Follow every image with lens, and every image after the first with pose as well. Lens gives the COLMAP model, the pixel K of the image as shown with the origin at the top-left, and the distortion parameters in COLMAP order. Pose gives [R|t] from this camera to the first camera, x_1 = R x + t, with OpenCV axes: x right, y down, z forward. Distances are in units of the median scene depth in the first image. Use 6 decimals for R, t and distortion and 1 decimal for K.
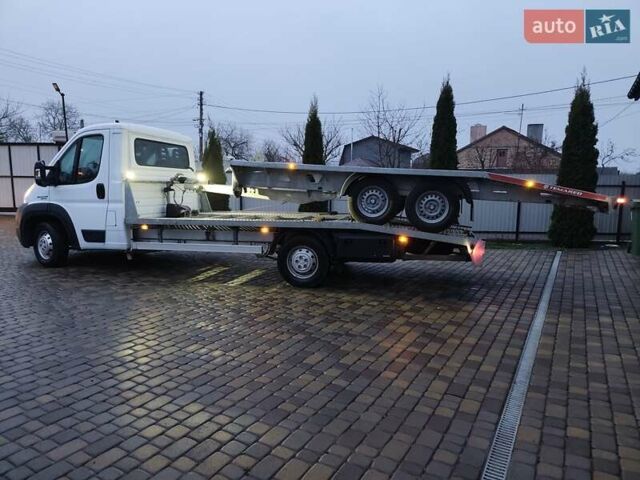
lens RADIAL K [[426.9, 0, 320.0], [0, 426.9, 240.0], [0, 0, 1]] dist [0.023495, -0.000205]
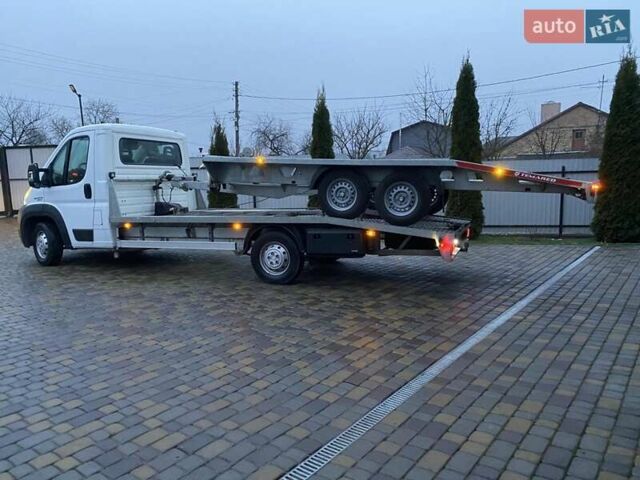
lens RADIAL K [[478.0, 0, 320.0], [0, 478.0, 240.0], [0, 0, 1]] dist [0.020928, -0.000528]
pose [[0.991390, -0.012428, -0.130347, 0.178973], [0.012385, 0.999923, -0.001138, 0.010527], [0.130351, -0.000487, 0.991468, -0.060475]]
